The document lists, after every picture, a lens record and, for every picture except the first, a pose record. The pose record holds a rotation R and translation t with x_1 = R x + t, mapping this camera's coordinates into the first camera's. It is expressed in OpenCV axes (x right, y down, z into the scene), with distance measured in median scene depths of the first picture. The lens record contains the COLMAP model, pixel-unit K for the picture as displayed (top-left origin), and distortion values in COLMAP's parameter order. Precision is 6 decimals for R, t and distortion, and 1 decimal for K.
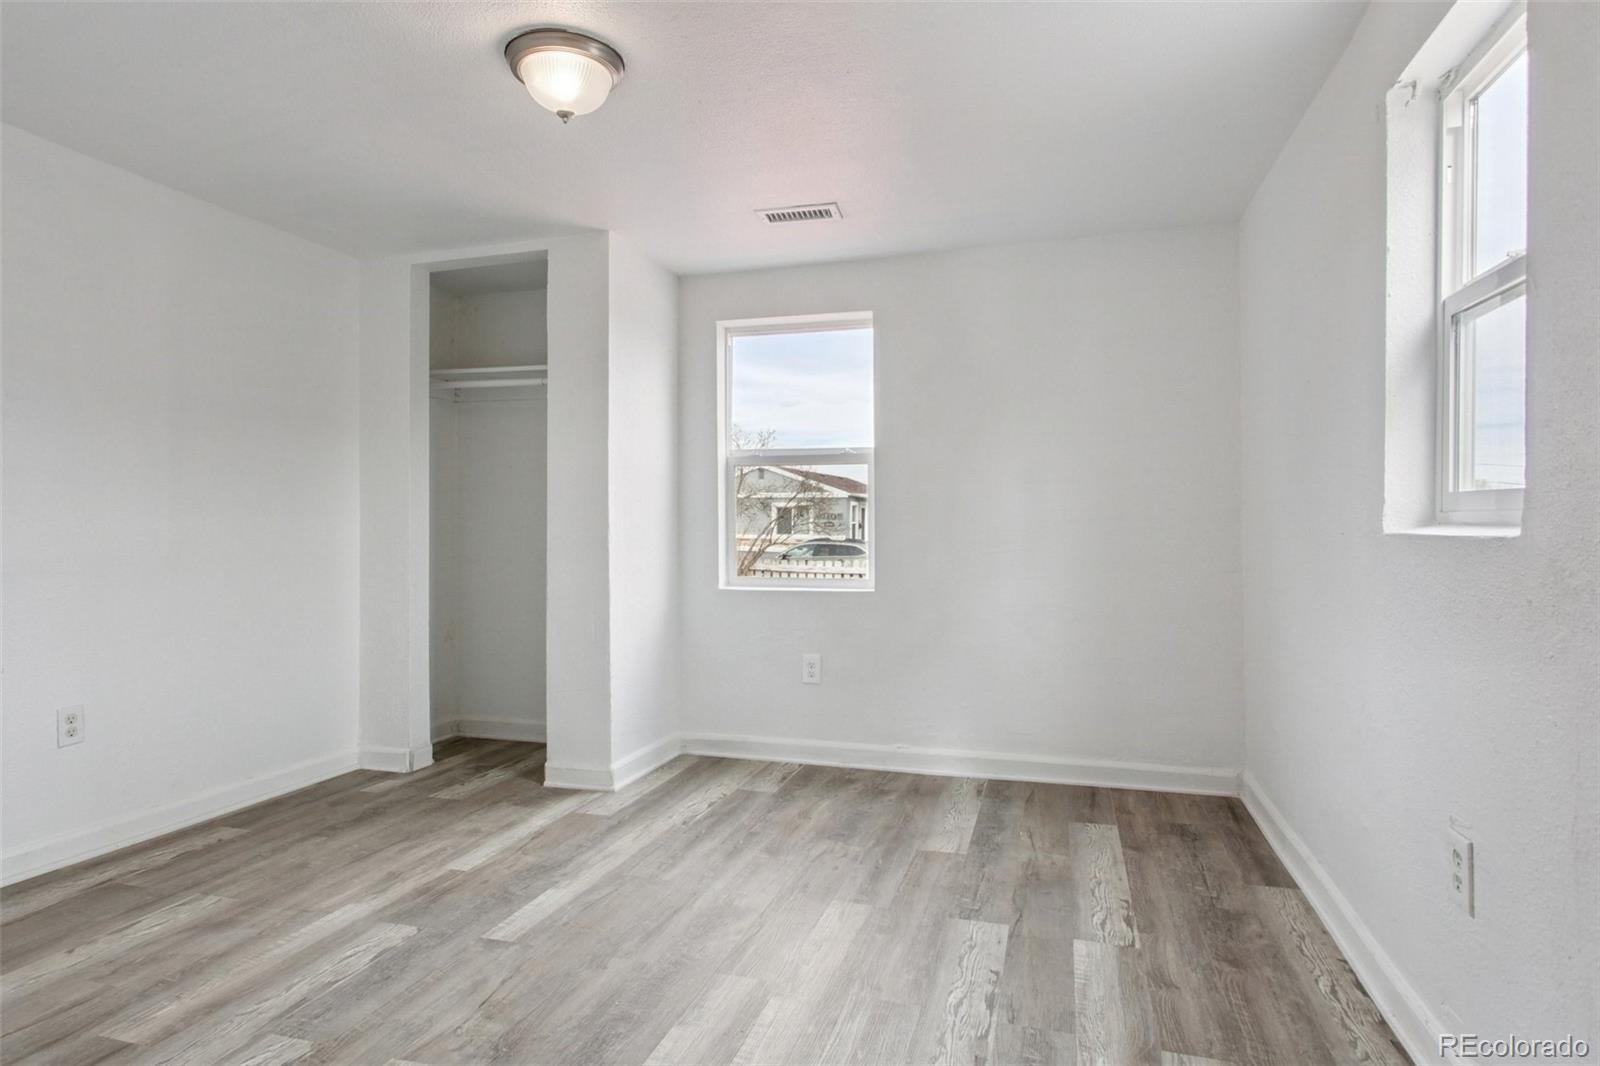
lens RADIAL K [[892.9, 0, 809.3], [0, 892.9, 531.0], [0, 0, 1]] dist [-0.001211, 0.000014]
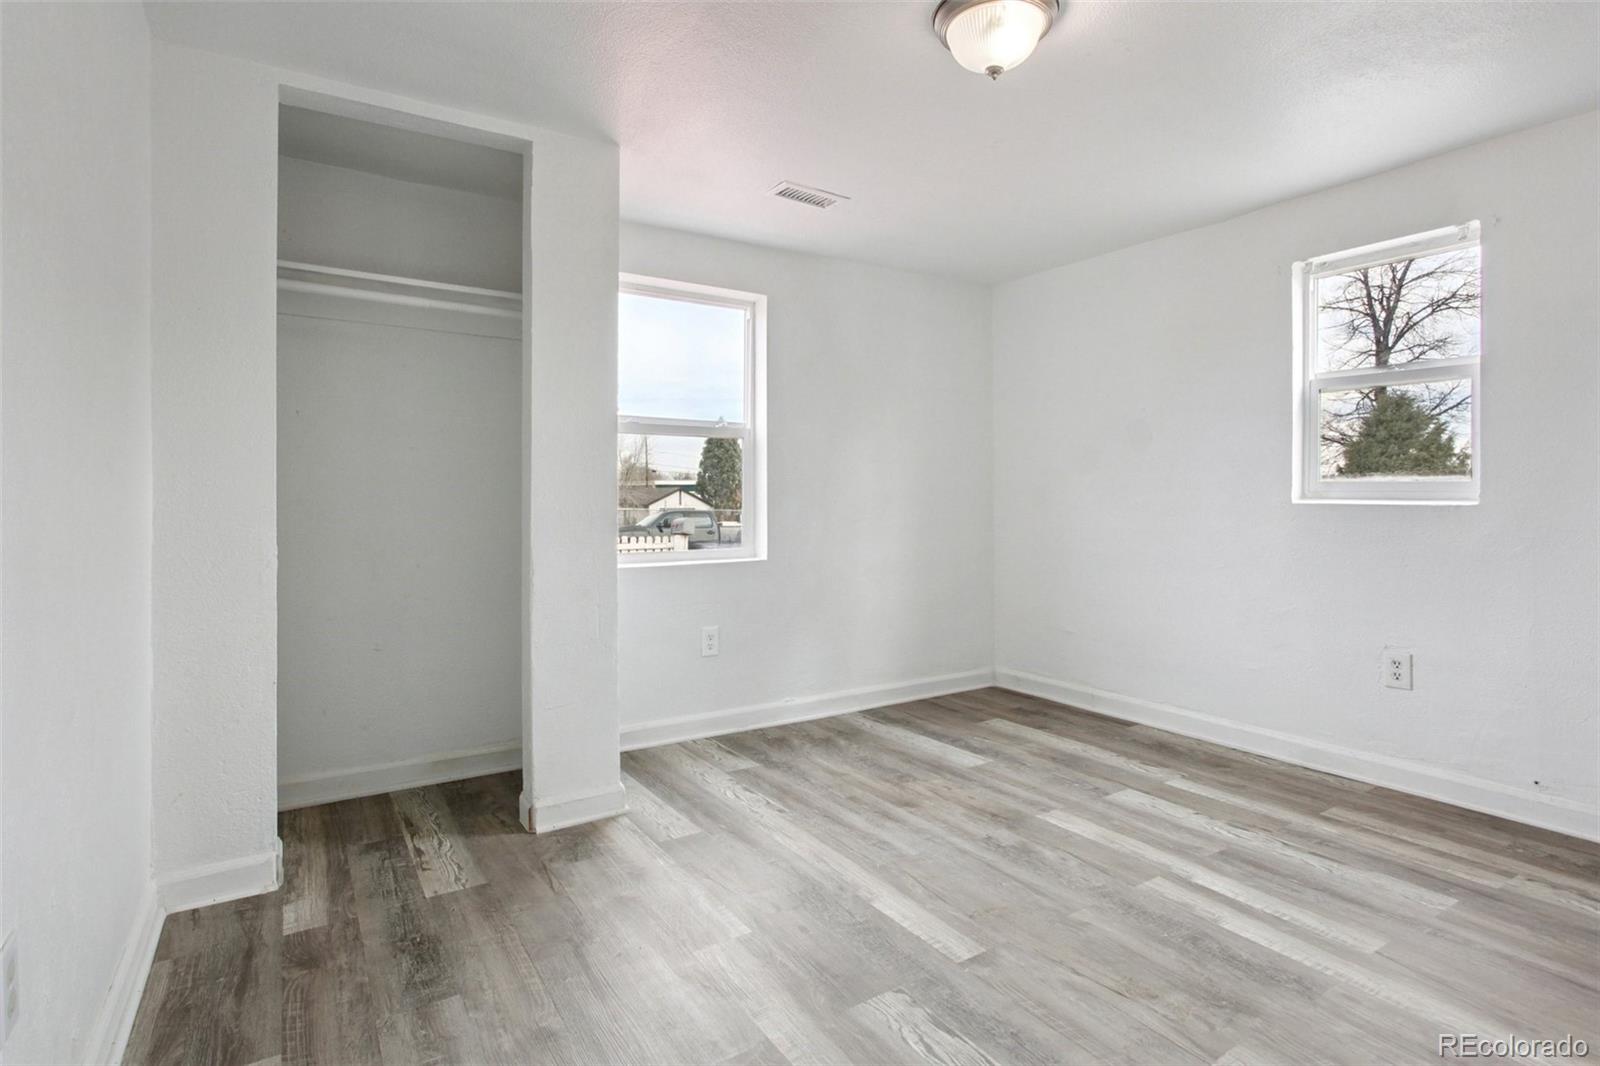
lens RADIAL K [[793.2, 0, 799.2], [0, 793.2, 506.3], [0, 0, 1]] dist [-0.014779, 0.001441]
pose [[0.652694, -0.006710, 0.757592, -0.774513], [0.001216, 0.999969, 0.007809, -0.004188], [-0.757621, -0.004176, 0.652681, 0.443501]]
